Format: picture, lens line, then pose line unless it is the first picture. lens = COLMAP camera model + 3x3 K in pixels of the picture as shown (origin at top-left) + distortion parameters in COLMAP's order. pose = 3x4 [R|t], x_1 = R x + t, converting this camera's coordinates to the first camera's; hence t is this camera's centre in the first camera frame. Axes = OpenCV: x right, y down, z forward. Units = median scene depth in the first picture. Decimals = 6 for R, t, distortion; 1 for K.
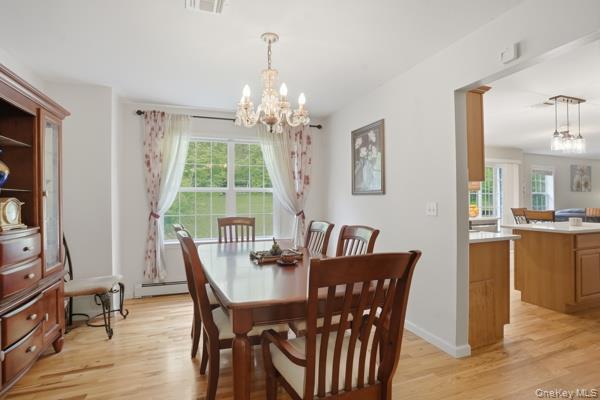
lens RADIAL K [[296.8, 0, 298.8], [0, 296.8, 196.8], [0, 0, 1]] dist [-0.050239, 0.017544]
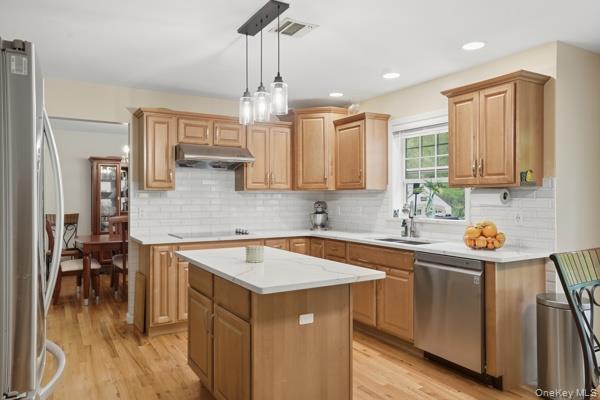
lens RADIAL K [[412.3, 0, 294.3], [0, 412.3, 197.8], [0, 0, 1]] dist [-0.011957, -0.003306]
pose [[0.184775, 0.004237, -0.982772, 0.834214], [0.008019, 0.999951, 0.005819, -0.008062], [0.982748, -0.008956, 0.184732, 0.453781]]
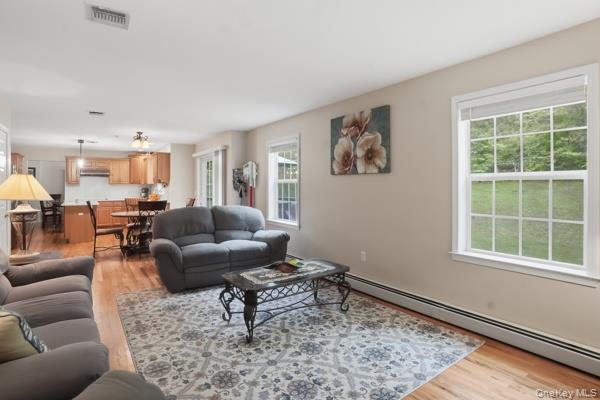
lens RADIAL K [[296.8, 0, 286.6], [0, 296.8, 186.6], [0, 0, 1]] dist [-0.050239, 0.017544]
pose [[0.253233, 0.000025, -0.967405, 1.650893], [0.008274, 0.999963, 0.002191, -0.002000], [0.967370, -0.008559, 0.253223, 0.942378]]
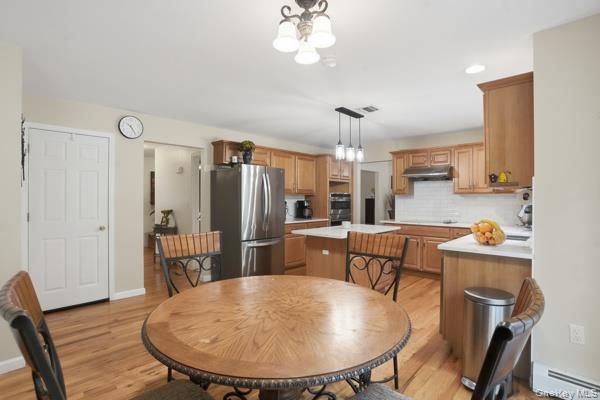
lens RADIAL K [[296.8, 0, 305.6], [0, 296.8, 200.7], [0, 0, 1]] dist [-0.050239, 0.017544]
pose [[-0.885812, 0.003611, -0.464031, 0.795306], [0.005543, 0.999981, -0.002799, -0.001431], [0.464012, -0.005052, -0.885815, 0.950441]]
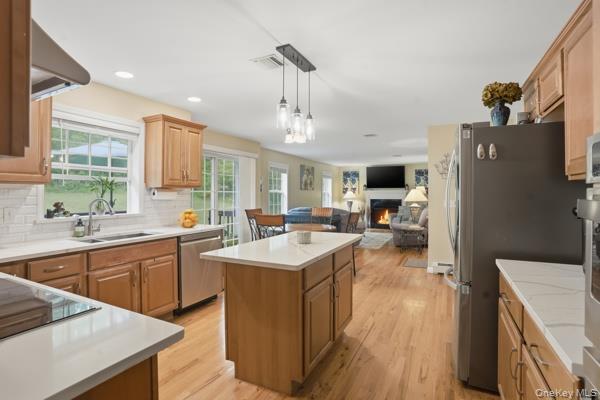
lens RADIAL K [[296.8, 0, 299.1], [0, 296.8, 196.3], [0, 0, 1]] dist [-0.050239, 0.017544]
pose [[0.730409, -0.002373, 0.683006, 0.227537], [-0.008522, 0.999884, 0.012587, -0.009459], [-0.682957, -0.015014, 0.730304, 0.237974]]
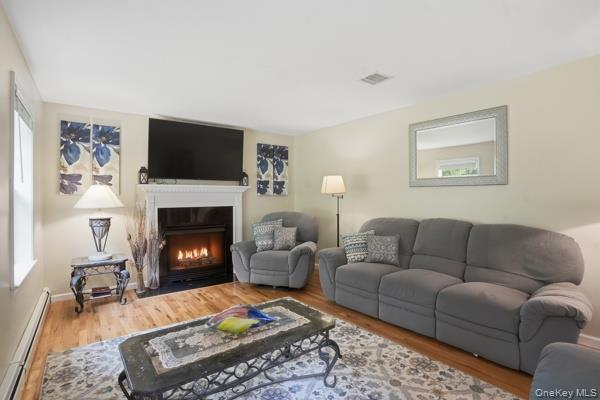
lens RADIAL K [[296.8, 0, 294.2], [0, 296.8, 192.1], [0, 0, 1]] dist [-0.050239, 0.017544]
pose [[-0.279977, 0.020374, 0.959790, 0.996116], [-0.000749, 0.999770, -0.021441, 0.002850], [-0.960006, -0.006722, -0.279898, 1.071272]]
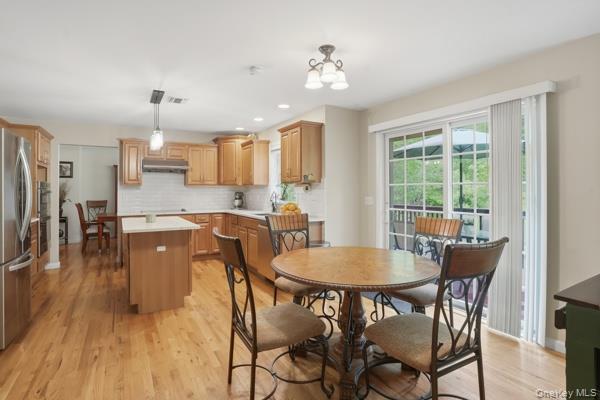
lens RADIAL K [[296.8, 0, 288.6], [0, 296.8, 187.8], [0, 0, 1]] dist [-0.050239, 0.017544]
pose [[0.171132, -0.005279, -0.985234, 1.008974], [0.009873, 0.999945, -0.003643, -0.004626], [0.985199, -0.009104, 0.171175, 0.634712]]
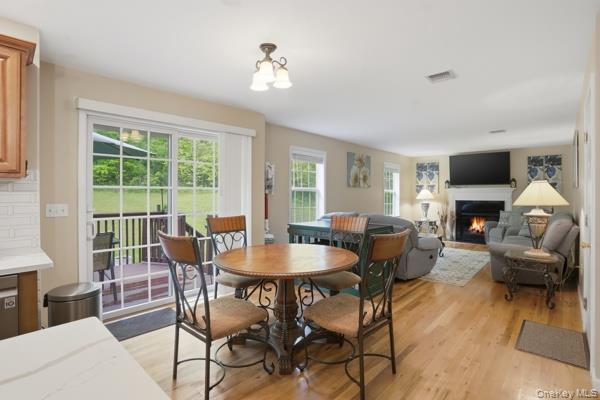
lens RADIAL K [[296.8, 0, 301.3], [0, 296.8, 196.5], [0, 0, 1]] dist [-0.050239, 0.017544]
pose [[0.884546, -0.000590, 0.466452, 0.552914], [-0.007037, 0.999868, 0.014610, -0.004617], [-0.466399, -0.016206, 0.884426, 0.423206]]
